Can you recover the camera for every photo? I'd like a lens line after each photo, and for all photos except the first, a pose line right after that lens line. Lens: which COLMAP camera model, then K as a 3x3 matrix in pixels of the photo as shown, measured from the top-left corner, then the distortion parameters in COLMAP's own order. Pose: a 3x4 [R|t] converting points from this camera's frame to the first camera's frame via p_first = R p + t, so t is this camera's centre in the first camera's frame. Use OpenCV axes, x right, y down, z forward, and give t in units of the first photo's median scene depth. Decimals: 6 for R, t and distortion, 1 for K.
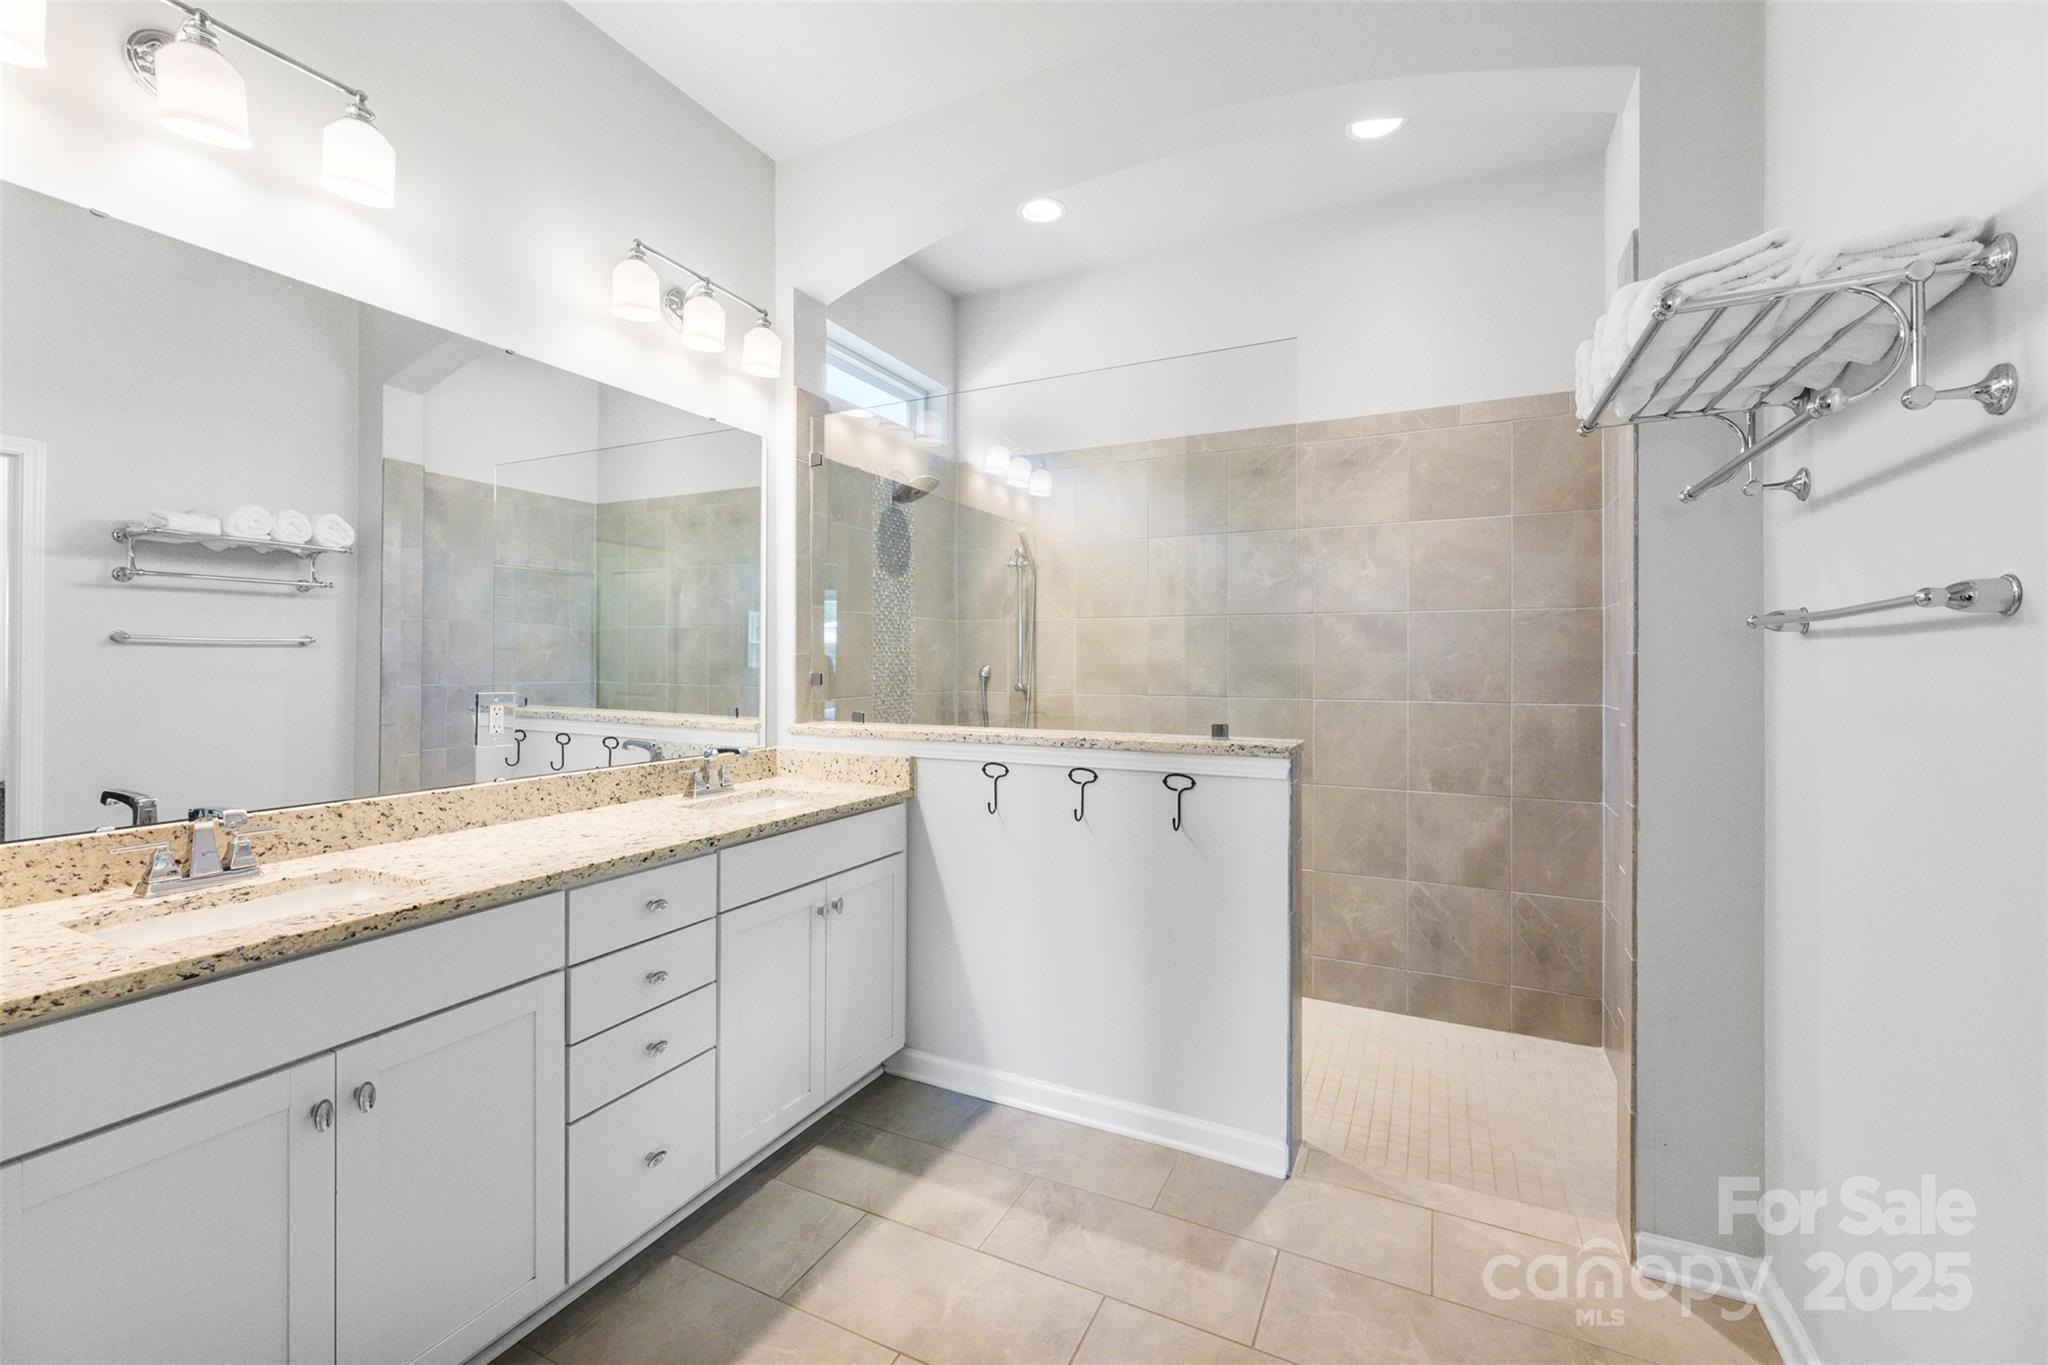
lens RADIAL K [[841.0, 0, 1021.1], [0, 841.0, 670.1], [0, 0, 1]] dist [-0.005383, -0.000218]
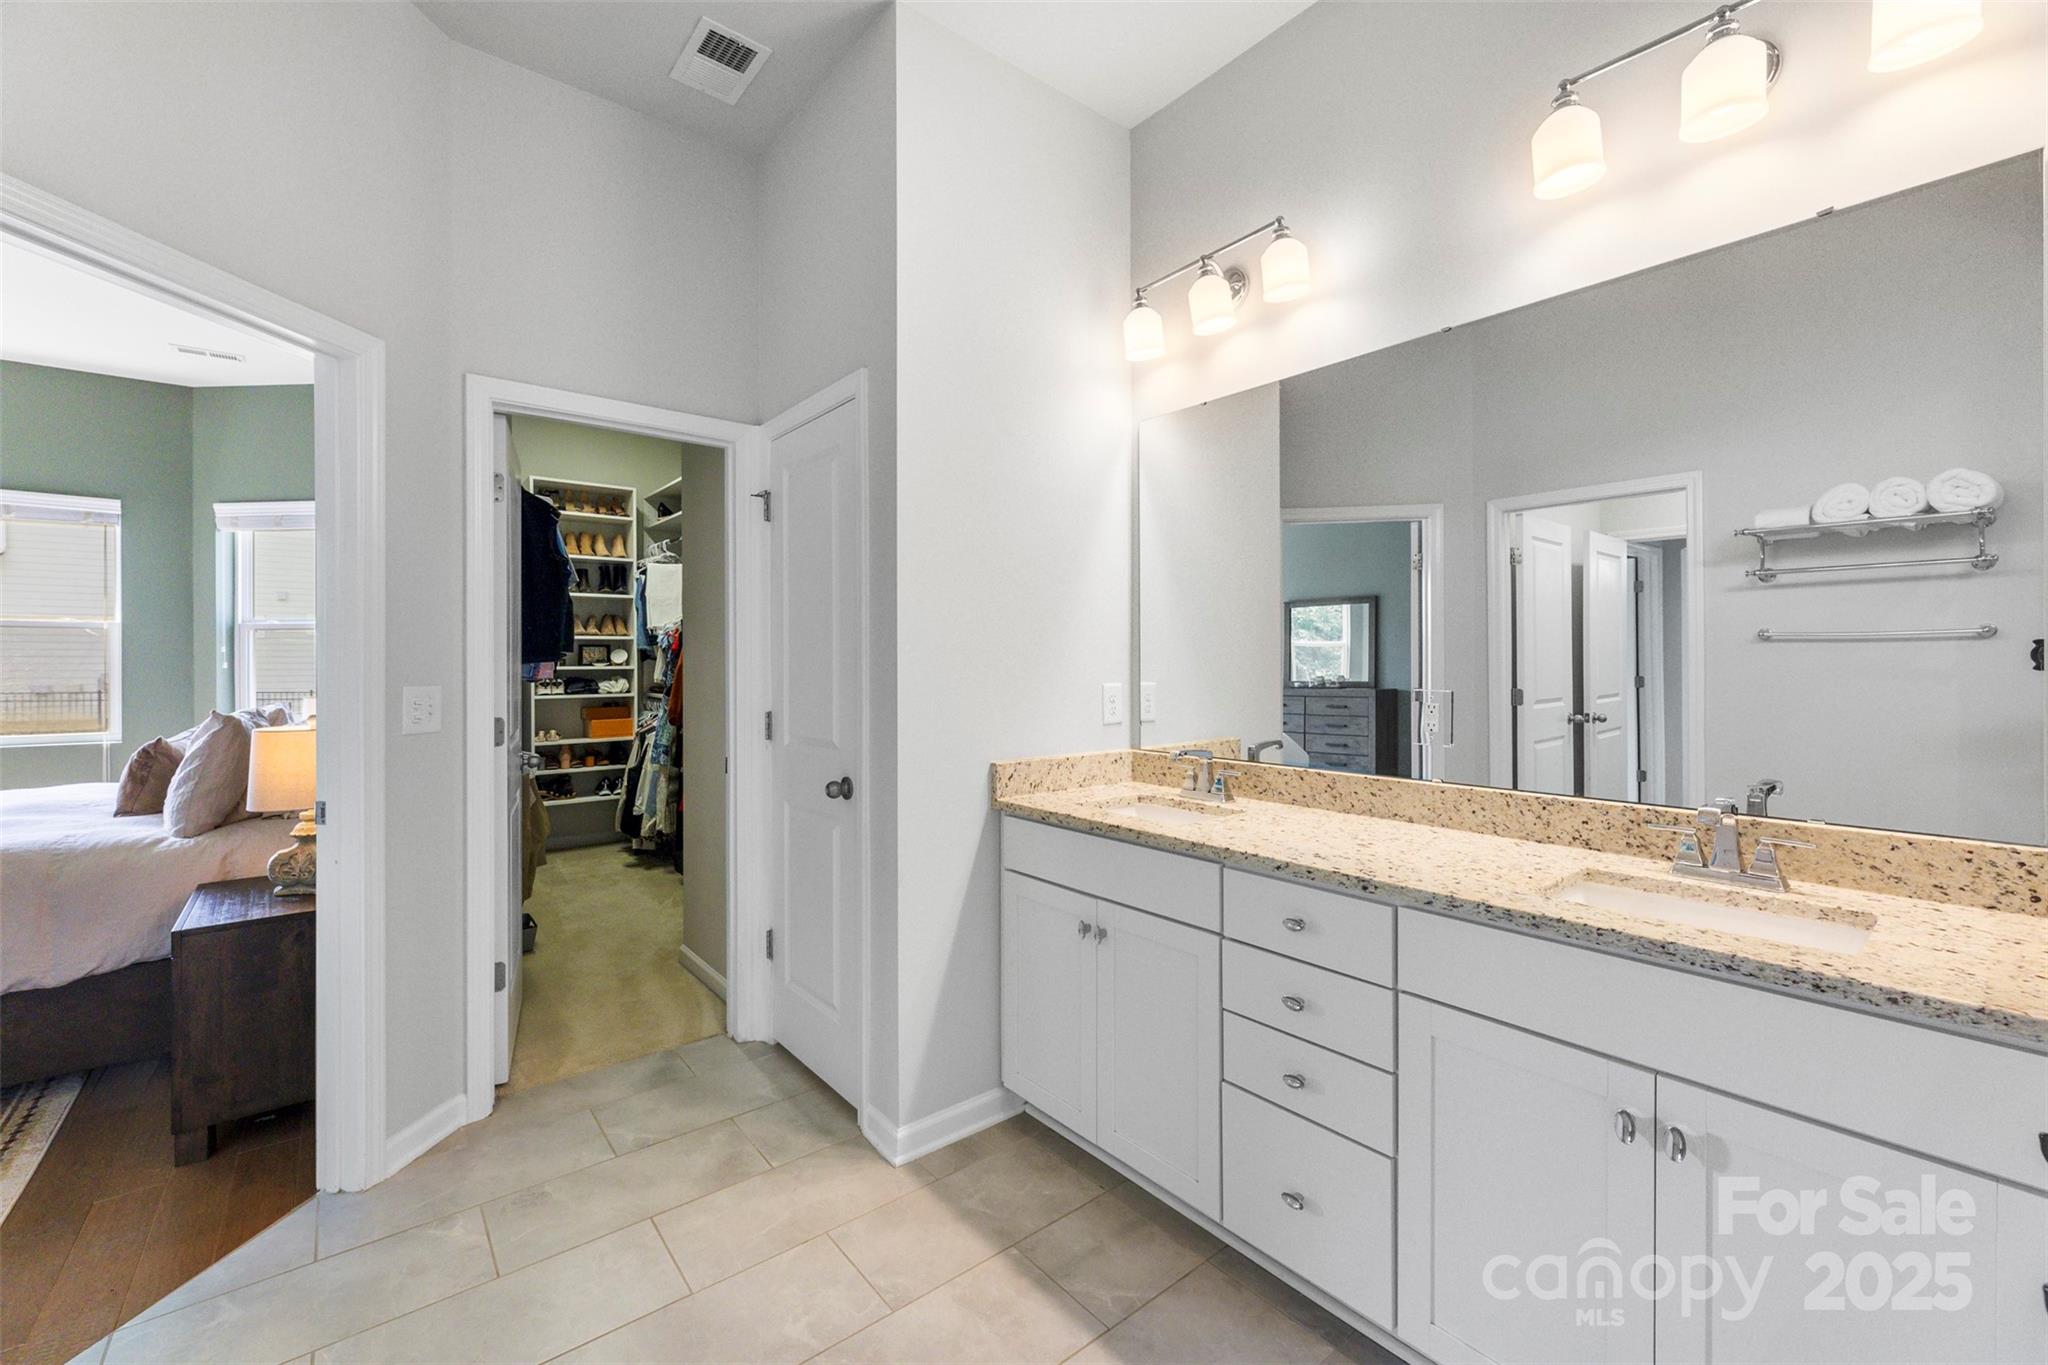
lens RADIAL K [[841.0, 0, 1009.8], [0, 841.0, 661.7], [0, 0, 1]] dist [-0.005383, -0.000218]
pose [[-0.422523, 0.000431, -0.906352, 0.460705], [-0.006880, 0.999970, 0.003683, -0.006016], [0.906326, 0.007792, -0.422508, 0.965616]]
